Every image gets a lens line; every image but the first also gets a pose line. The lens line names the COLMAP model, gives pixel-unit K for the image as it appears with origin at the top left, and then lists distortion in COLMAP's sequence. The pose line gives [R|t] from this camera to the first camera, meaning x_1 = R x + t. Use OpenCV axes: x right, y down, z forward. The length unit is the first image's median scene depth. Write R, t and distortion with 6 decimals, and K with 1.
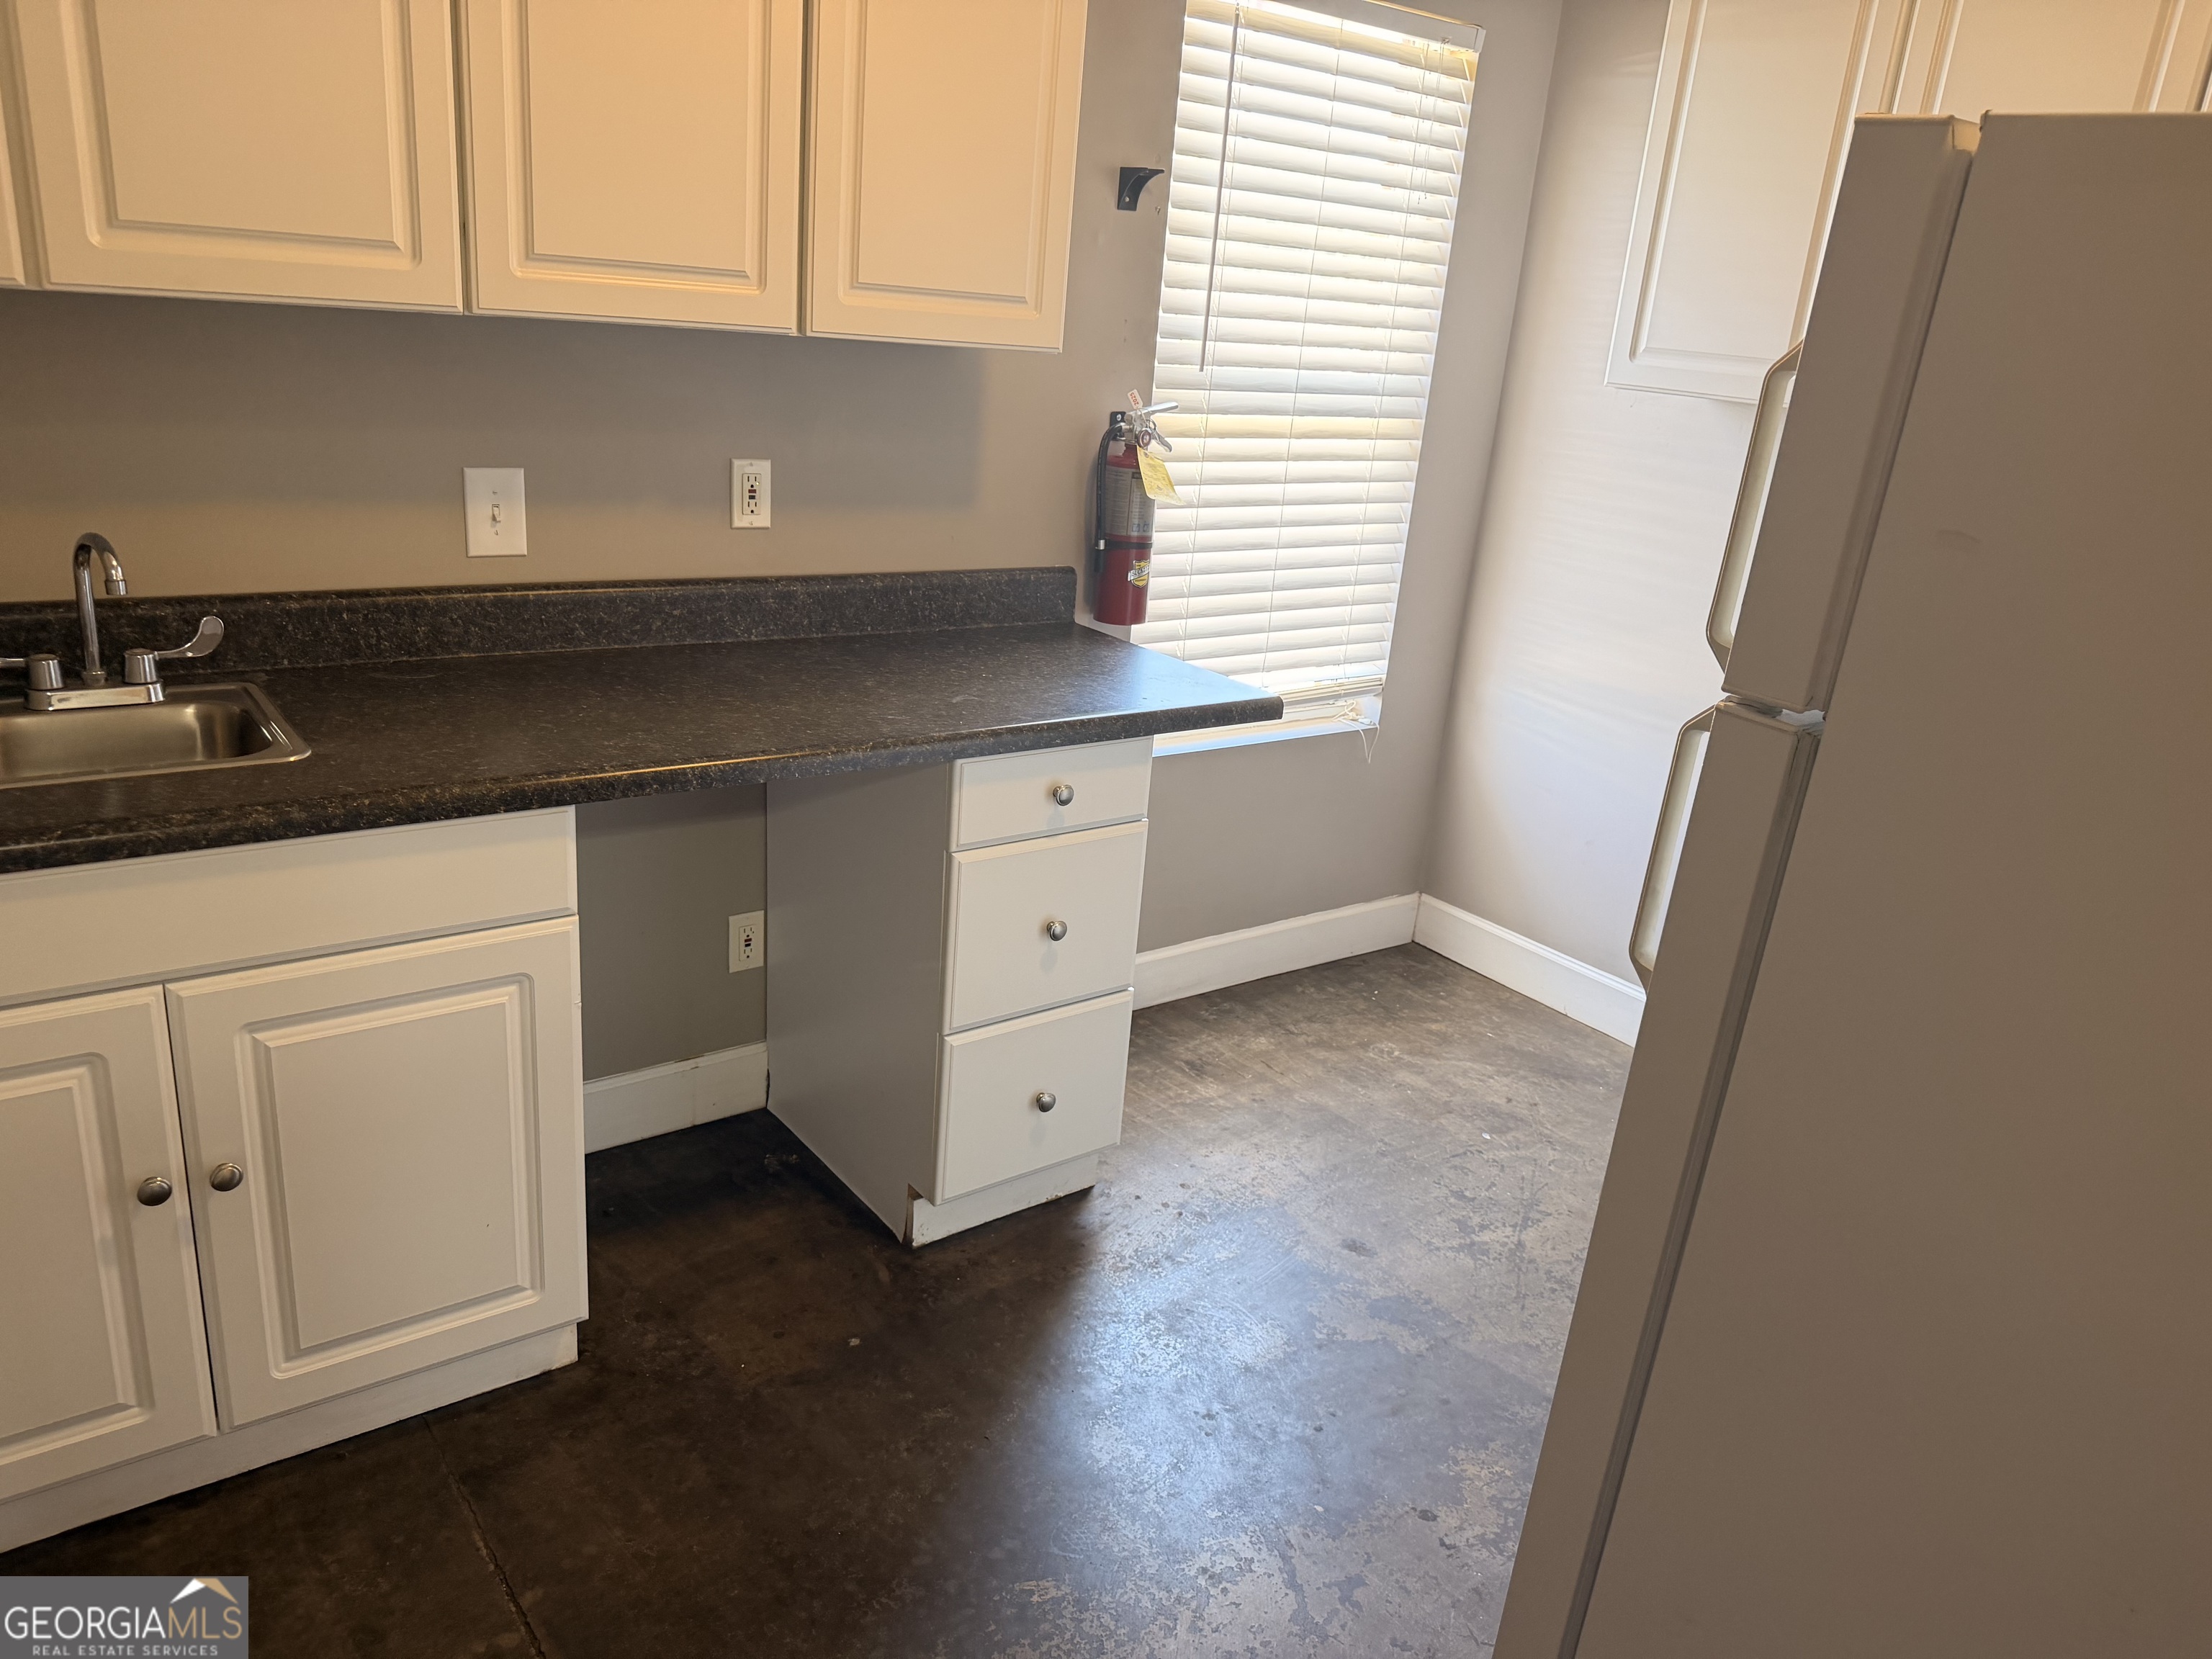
lens RADIAL K [[1554.2, 0, 1106.0], [0, 1554.2, 829.5], [0, 0, 1]] dist [0.046969, -0.080112]
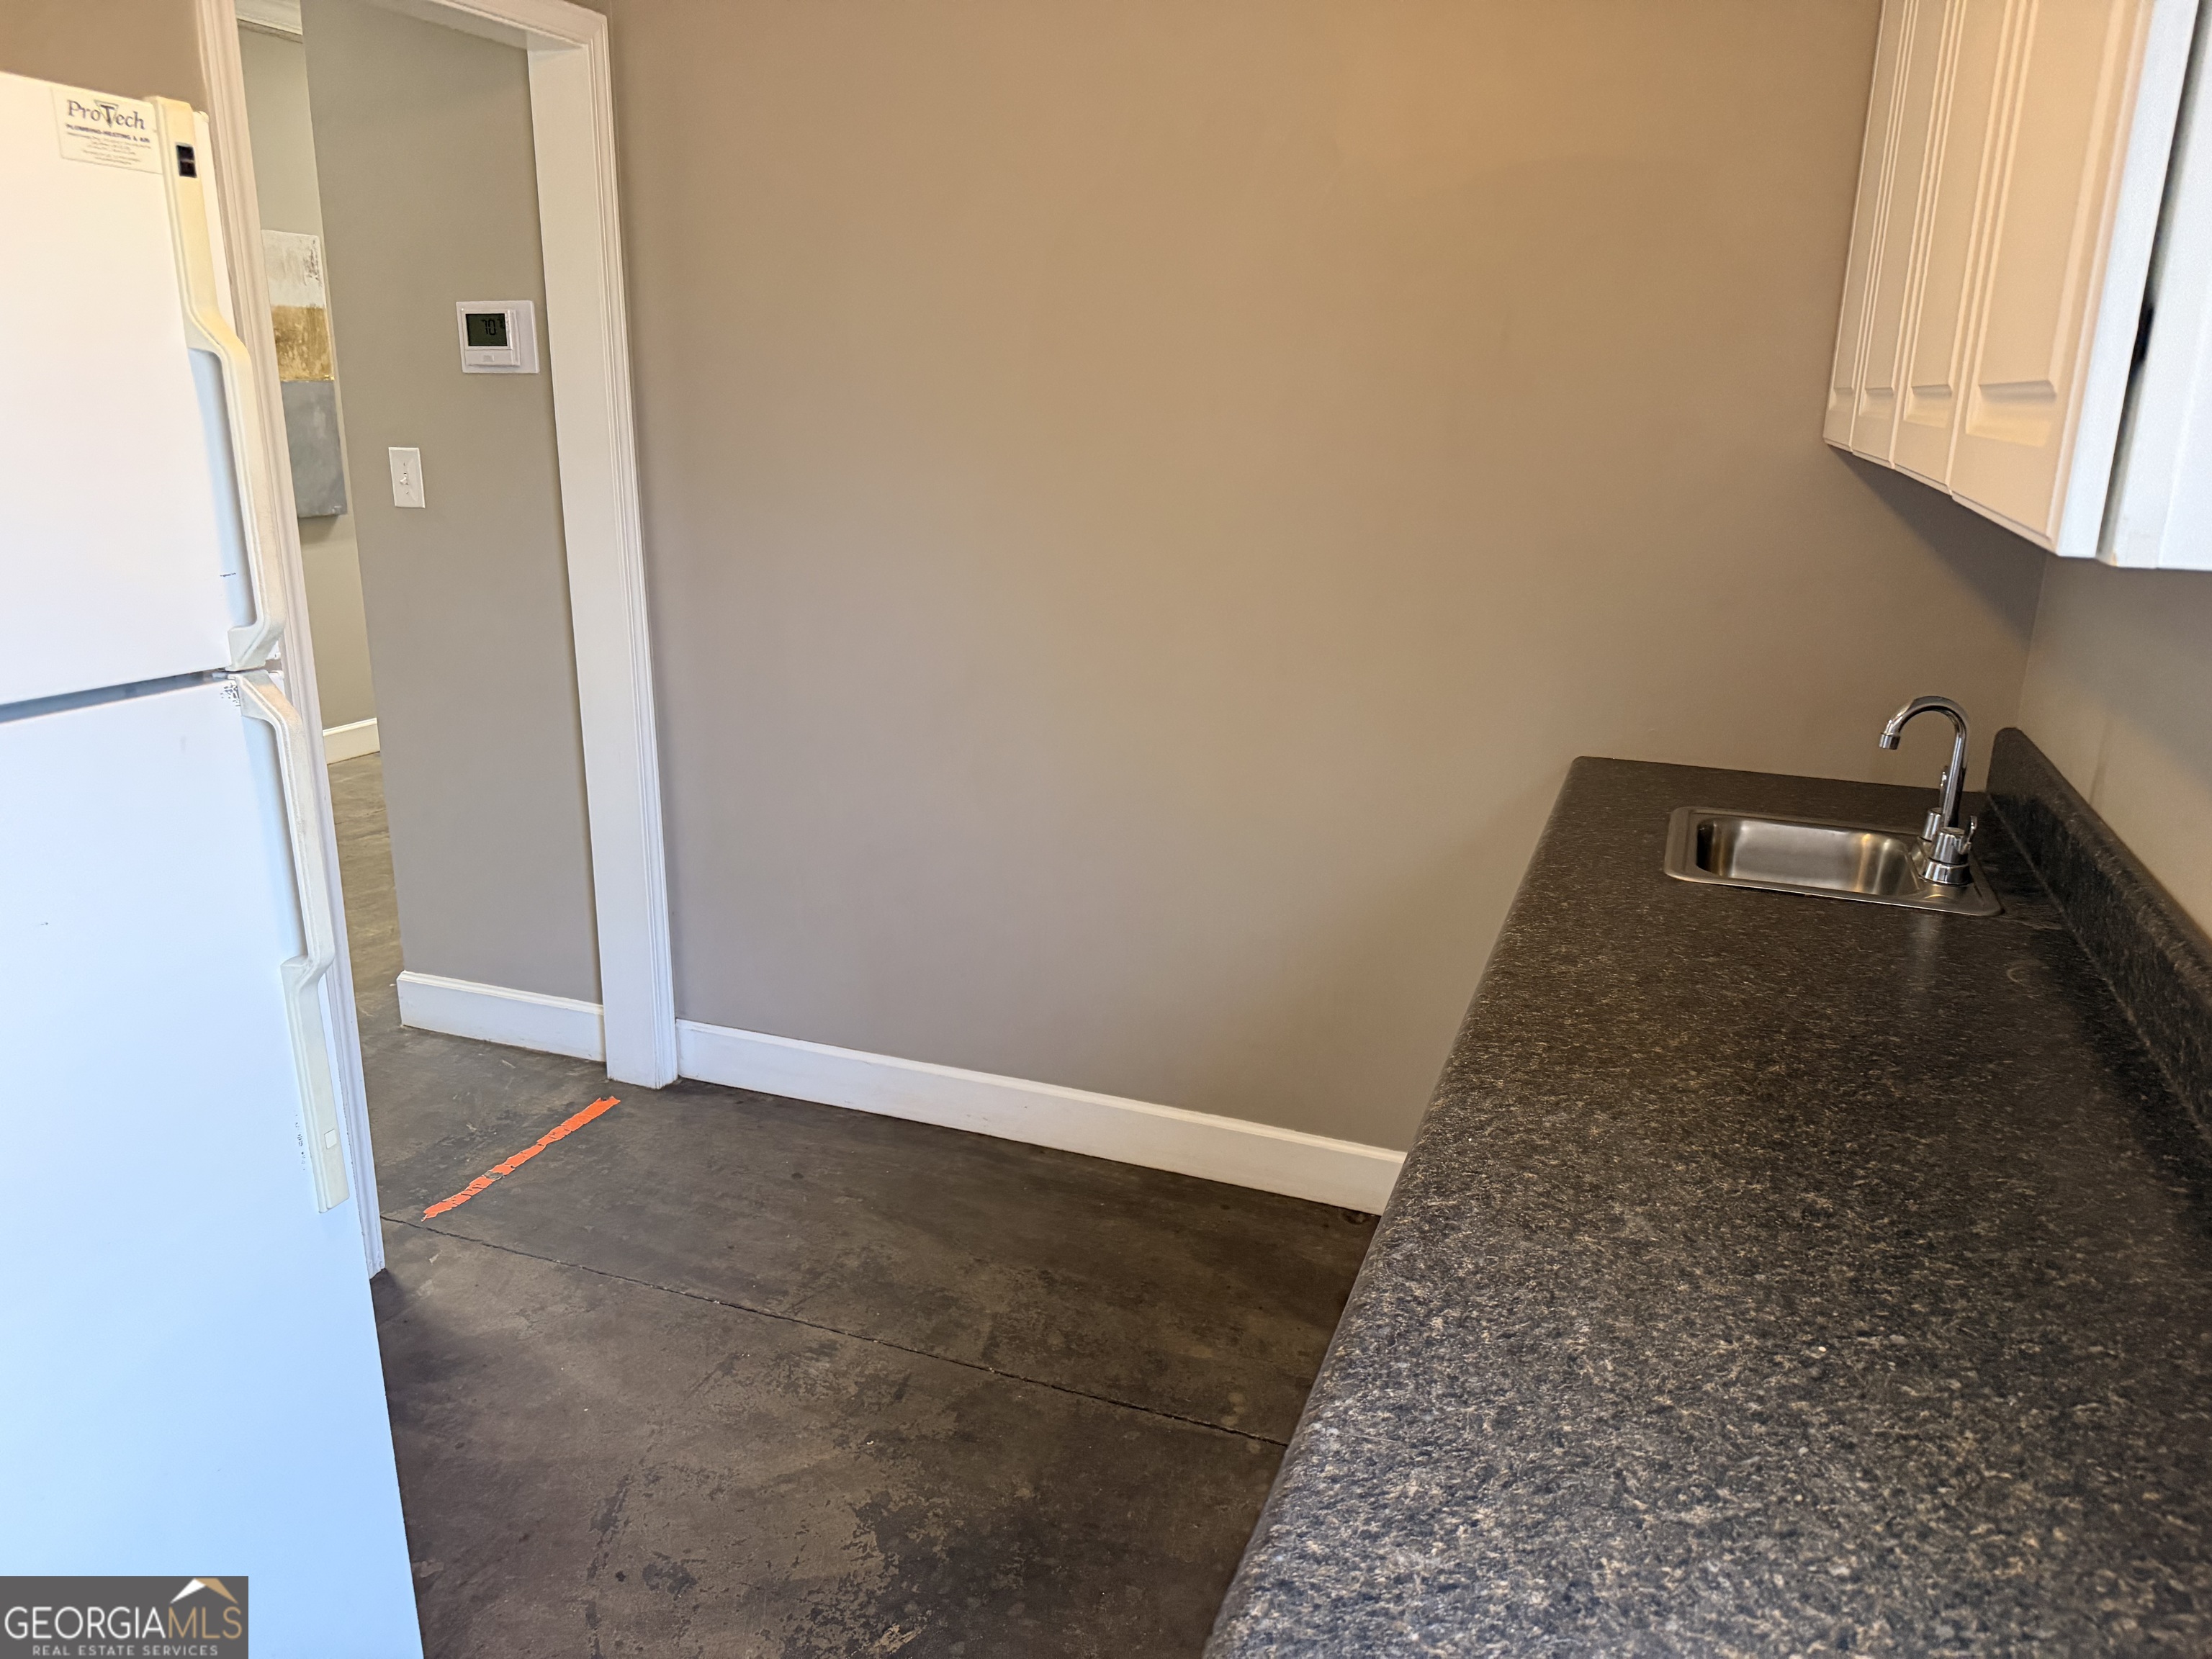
lens RADIAL K [[1554.2, 0, 1106.0], [0, 1554.2, 829.5], [0, 0, 1]] dist [0.046969, -0.080112]
pose [[-0.837586, 0.055940, -0.543434, 0.327159], [-0.249977, 0.845252, 0.472293, -0.415451], [0.485759, 0.531432, -0.693988, 1.344853]]
